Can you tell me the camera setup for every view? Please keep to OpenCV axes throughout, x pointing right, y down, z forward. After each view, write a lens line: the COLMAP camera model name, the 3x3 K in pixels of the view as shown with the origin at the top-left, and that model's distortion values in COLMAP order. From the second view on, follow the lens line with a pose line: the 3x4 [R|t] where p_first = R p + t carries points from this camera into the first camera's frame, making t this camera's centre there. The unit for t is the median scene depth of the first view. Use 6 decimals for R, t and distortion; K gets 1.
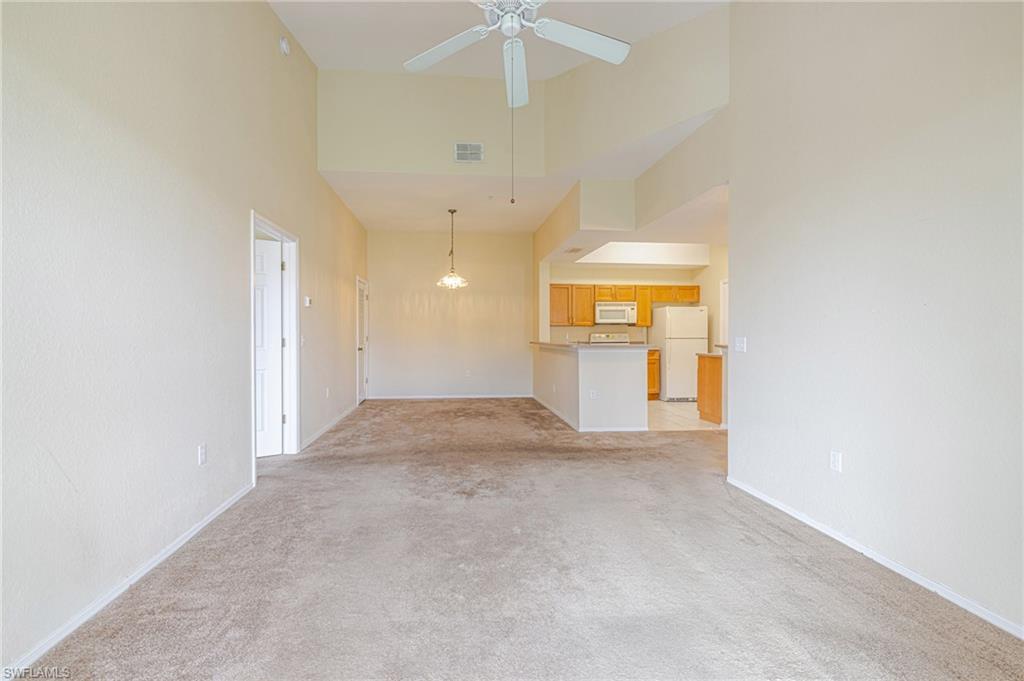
lens RADIAL K [[446.0, 0, 491.0], [0, 446.0, 329.8], [0, 0, 1]] dist [0.002259, 0.000152]
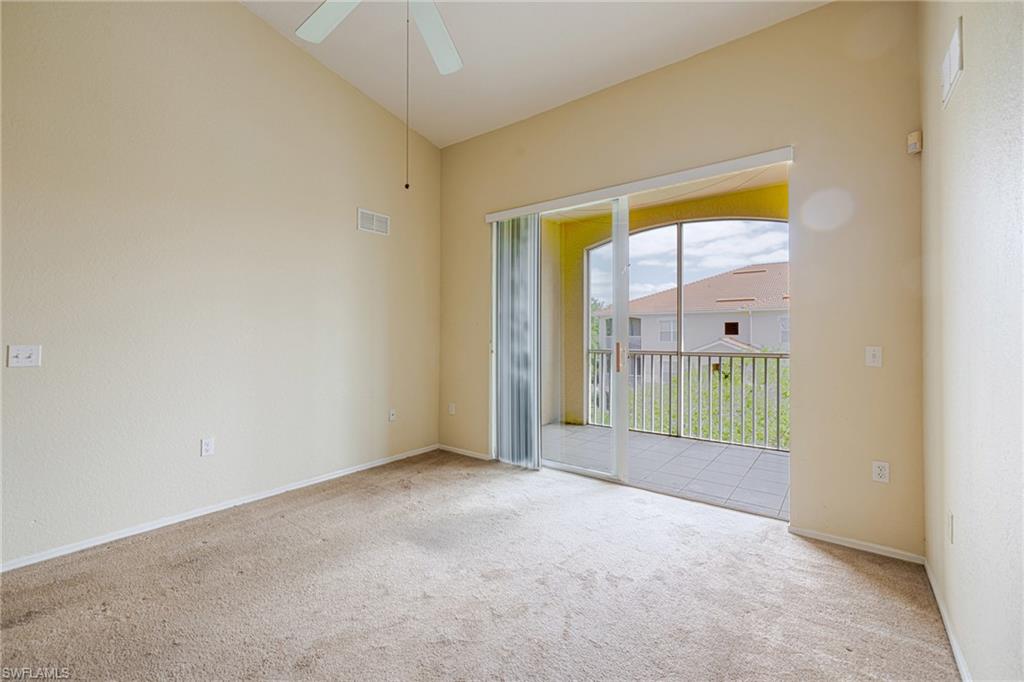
lens RADIAL K [[431.0, 0, 512.1], [0, 431.0, 334.3], [0, 0, 1]] dist [0.000628, -0.000214]
pose [[-0.727478, -0.002534, 0.686126, -0.188077], [-0.006161, 0.999977, -0.002840, -0.000982], [-0.686103, -0.006293, -0.727477, 0.413980]]
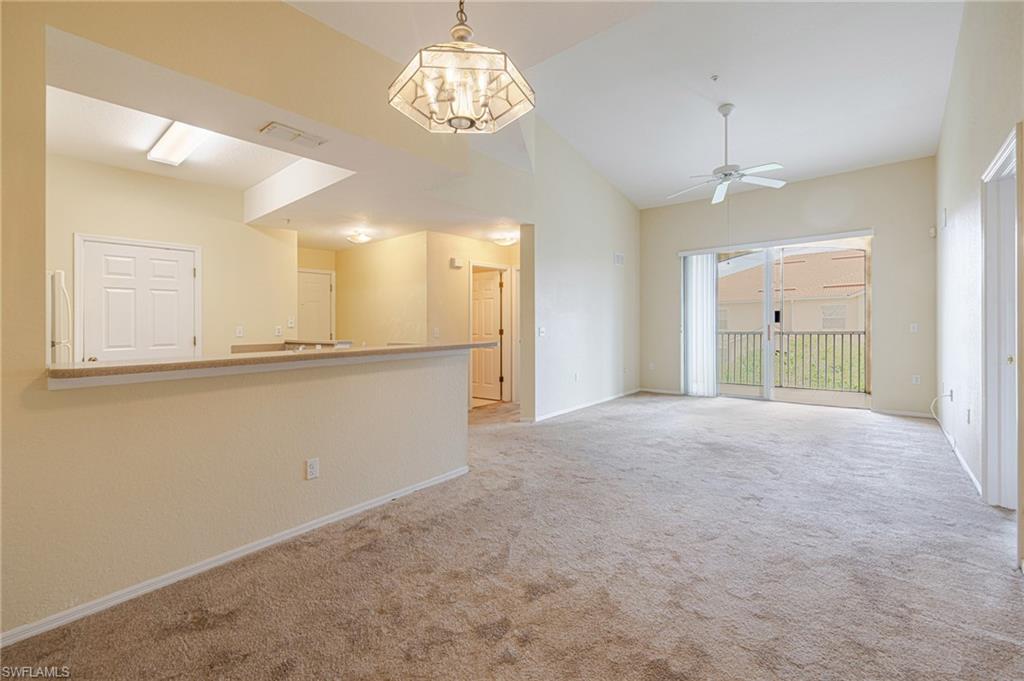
lens RADIAL K [[436.6, 0, 502.5], [0, 436.6, 330.9], [0, 0, 1]] dist [-0.002332, 0.000214]
pose [[-0.689927, -0.002309, 0.723875, -0.214106], [0.006486, 0.999935, 0.009371, 0.006225], [-0.723850, 0.011161, -0.689868, 0.945606]]
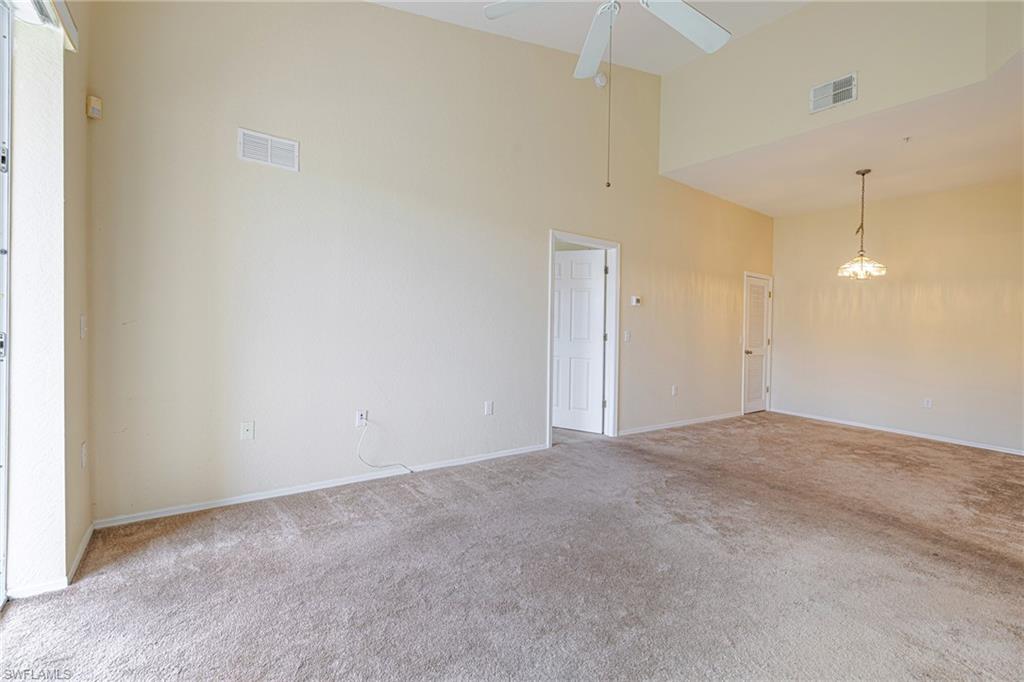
lens RADIAL K [[441.1, 0, 491.5], [0, 441.1, 322.9], [0, 0, 1]] dist [0.001072, 0.000357]
pose [[0.496002, 0.018249, -0.868129, 0.199319], [-0.033557, 0.999435, 0.001837, 0.000078], [0.867672, 0.028221, 0.496335, 0.098672]]
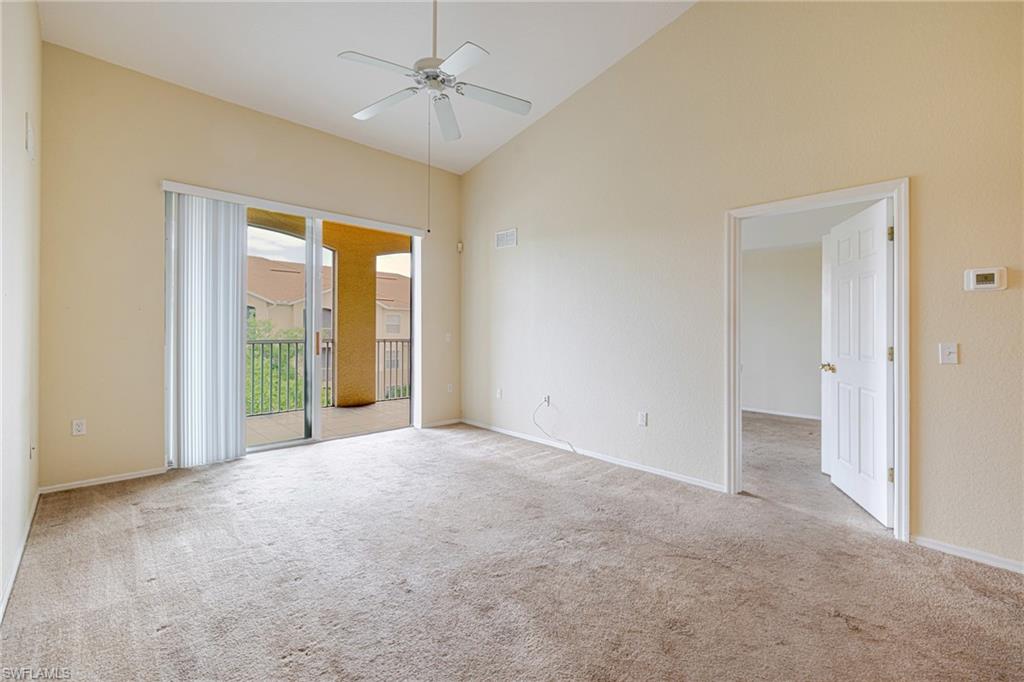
lens RADIAL K [[433.1, 0, 504.5], [0, 433.1, 330.3], [0, 0, 1]] dist [-0.000315, 0.000177]
pose [[-0.785637, -0.010849, -0.618593, 0.187785], [-0.011914, 0.999926, -0.002405, 0.001974], [0.618574, 0.005481, -0.785708, 0.610845]]
